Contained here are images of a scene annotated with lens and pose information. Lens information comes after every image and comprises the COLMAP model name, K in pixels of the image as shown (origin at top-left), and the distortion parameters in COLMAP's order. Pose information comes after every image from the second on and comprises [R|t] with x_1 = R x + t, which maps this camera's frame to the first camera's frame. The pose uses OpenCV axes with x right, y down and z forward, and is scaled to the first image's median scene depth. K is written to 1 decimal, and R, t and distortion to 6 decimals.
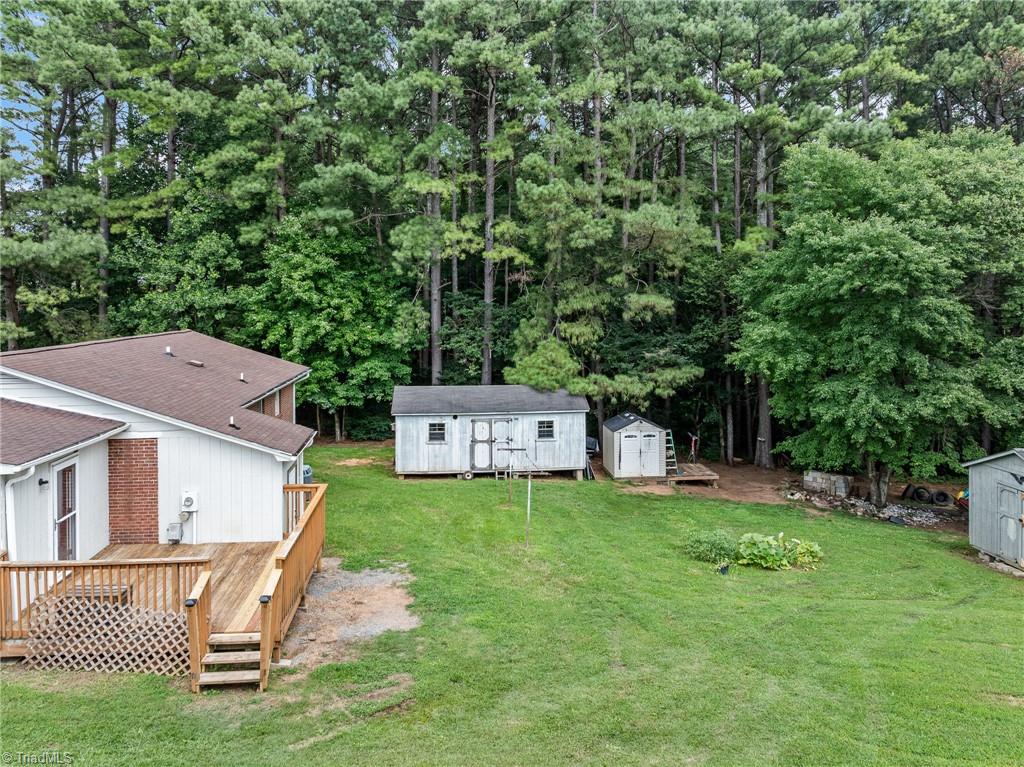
lens RADIAL K [[722.5, 0, 518.6], [0, 722.5, 382.7], [0, 0, 1]] dist [-0.038963, 0.016146]
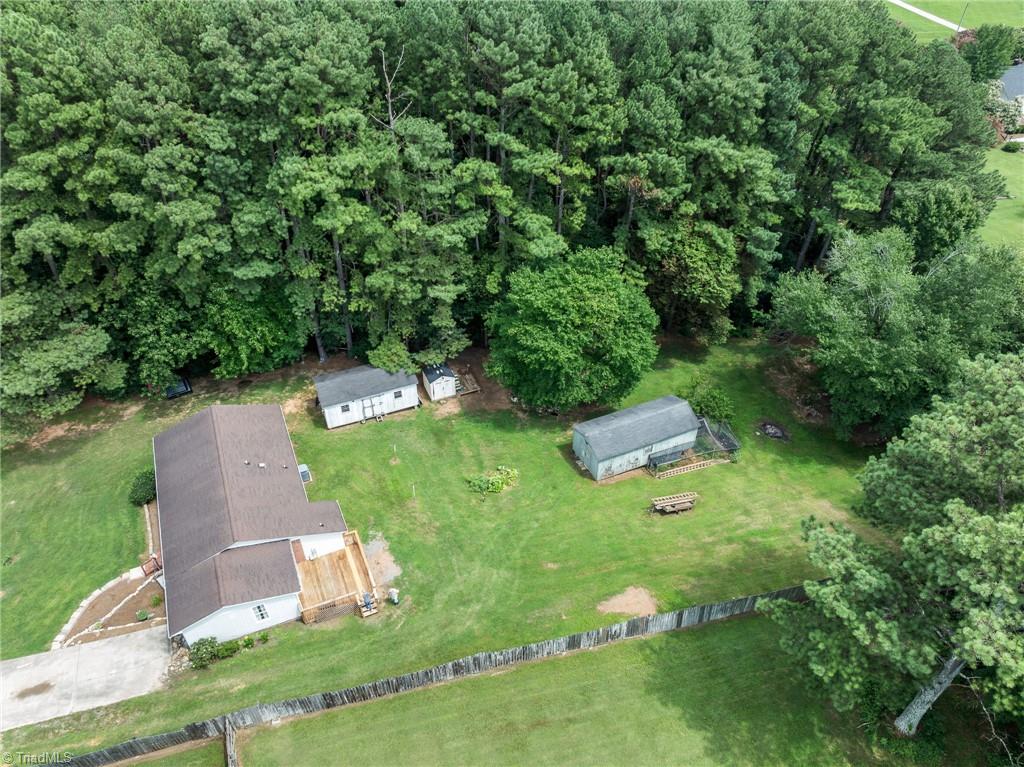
lens RADIAL K [[722.5, 0, 507.5], [0, 722.5, 385.1], [0, 0, 1]] dist [-0.038963, 0.016146]
pose [[0.954217, -0.193430, 0.228157, -0.095323], [0.017920, 0.798367, 0.601904, -0.885416], [-0.298579, -0.570258, 0.765281, -0.474192]]
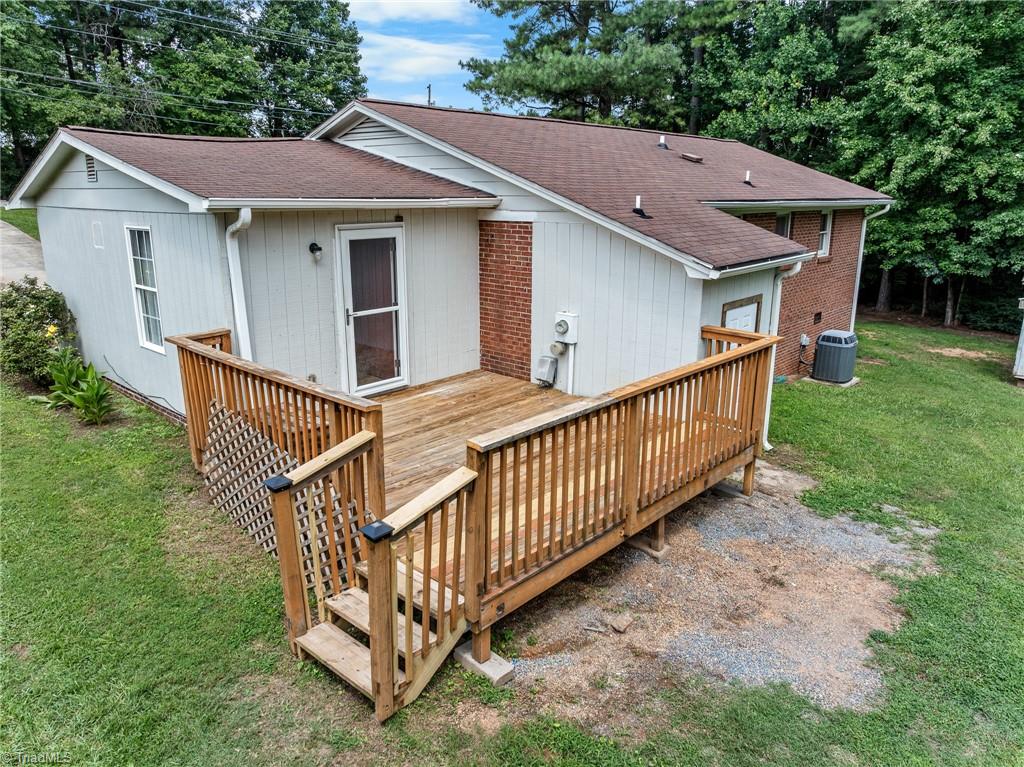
lens RADIAL K [[722.5, 0, 486.8], [0, 722.5, 368.6], [0, 0, 1]] dist [-0.038963, 0.016146]
pose [[0.649907, 0.195180, -0.734524, -0.008458], [-0.081226, 0.978764, 0.188211, 0.034493], [0.755660, -0.062657, 0.651960, 0.209561]]
